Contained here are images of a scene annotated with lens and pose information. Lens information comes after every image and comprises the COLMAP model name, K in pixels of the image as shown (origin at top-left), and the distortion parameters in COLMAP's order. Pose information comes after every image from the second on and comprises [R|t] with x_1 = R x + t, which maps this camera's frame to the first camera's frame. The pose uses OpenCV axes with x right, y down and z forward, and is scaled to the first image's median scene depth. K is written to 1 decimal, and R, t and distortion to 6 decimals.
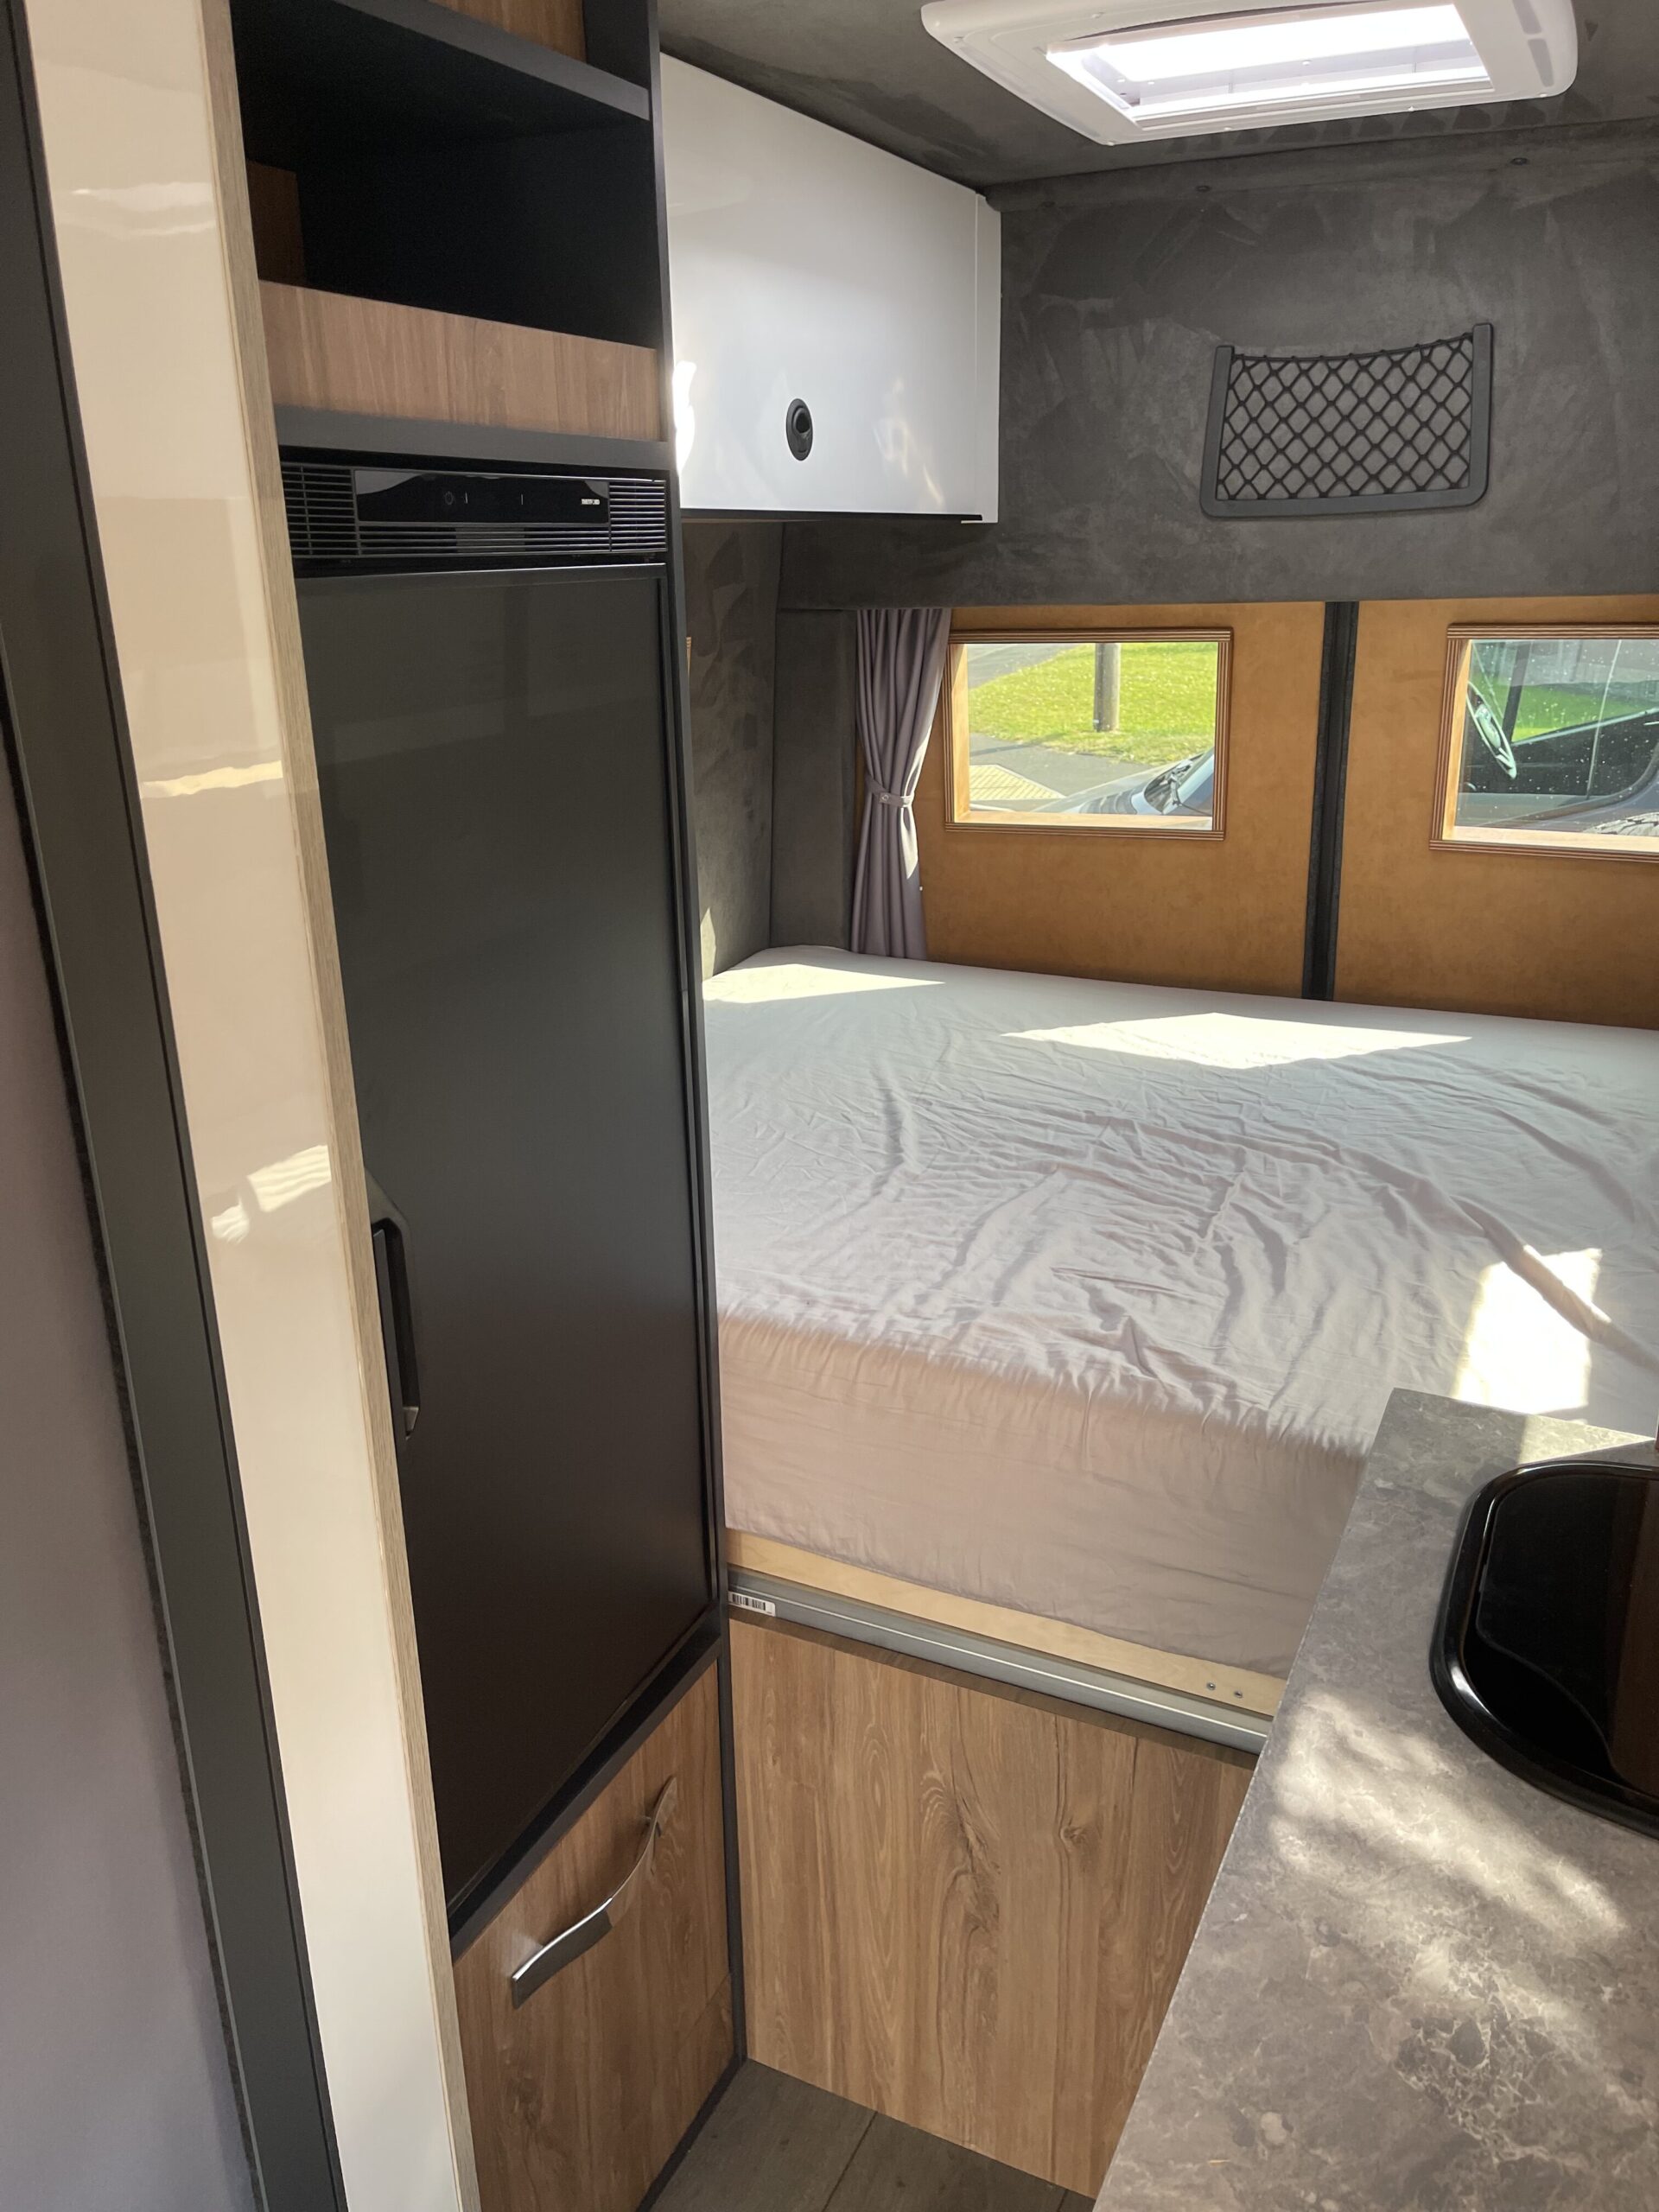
lens RADIAL K [[1688.2, 0, 802.7], [0, 1688.2, 1096.1], [0, 0, 1]] dist [0.060447, -0.080490]
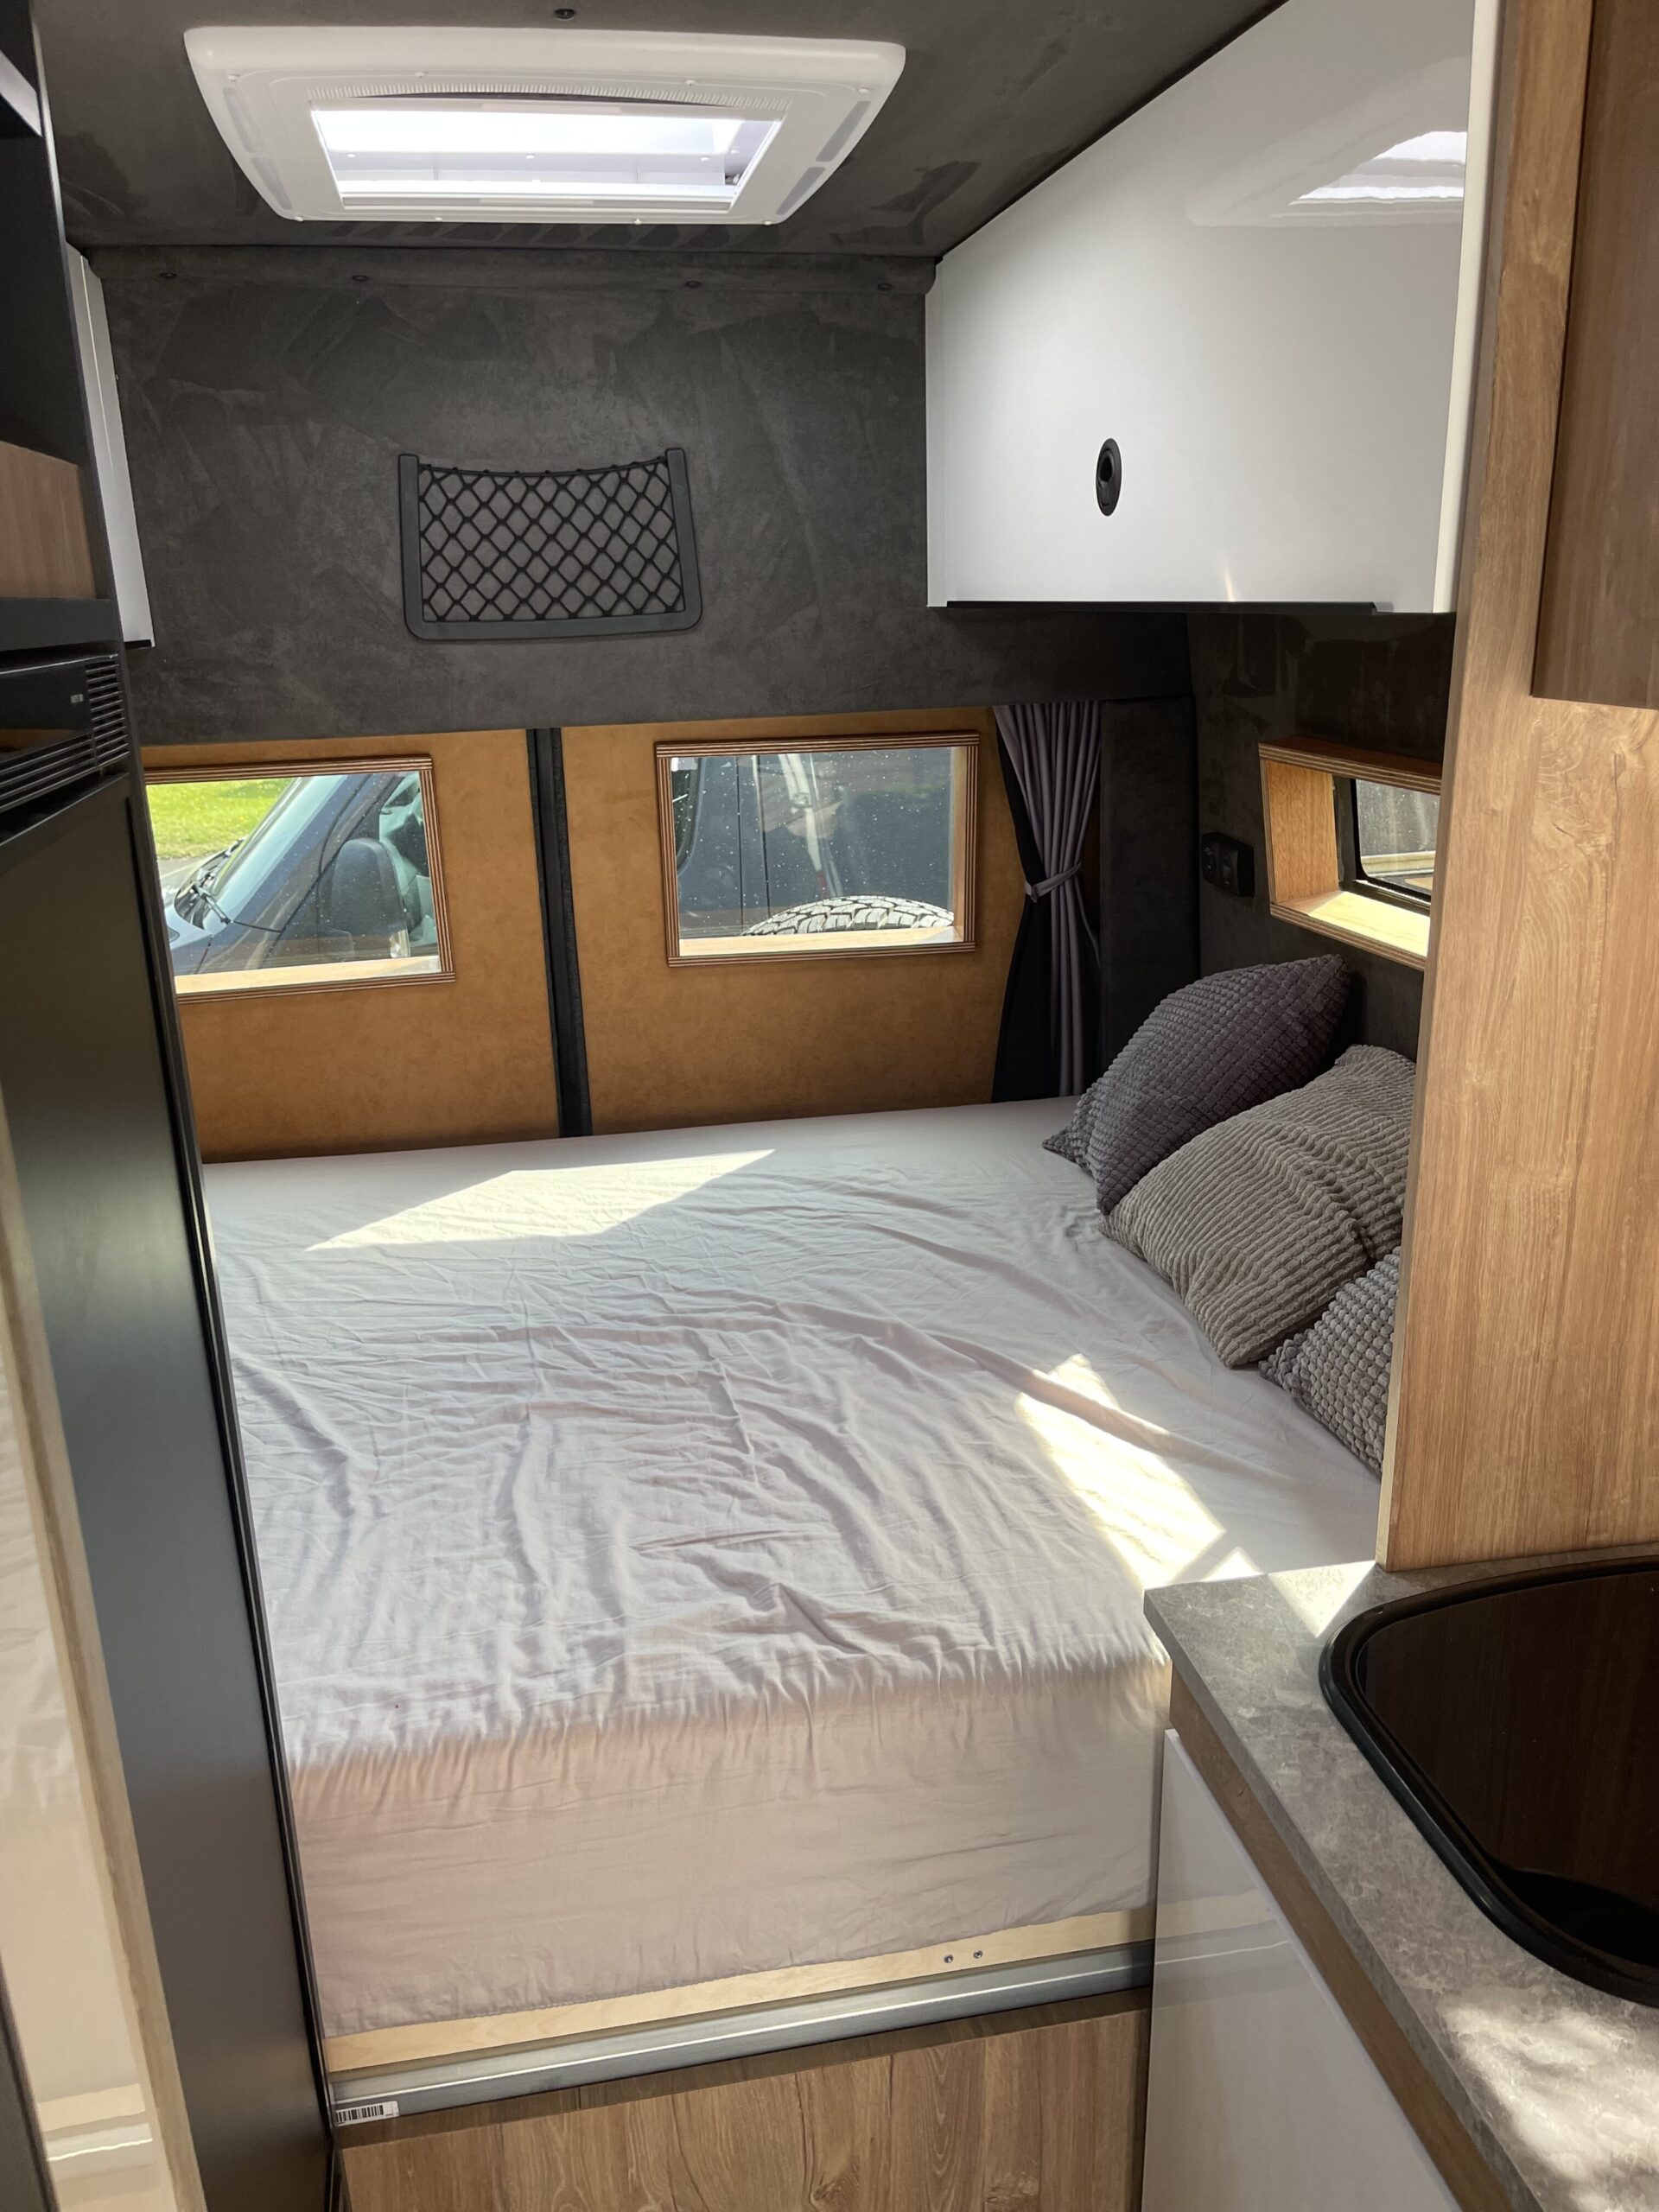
lens RADIAL K [[1688.2, 0, 817.7], [0, 1688.2, 1115.4], [0, 0, 1]] dist [0.060447, -0.080490]
pose [[0.797060, -0.179863, 0.576494, -0.208842], [0.196760, 0.979873, 0.033676, -0.109326], [-0.570948, 0.086589, 0.816407, 0.220489]]
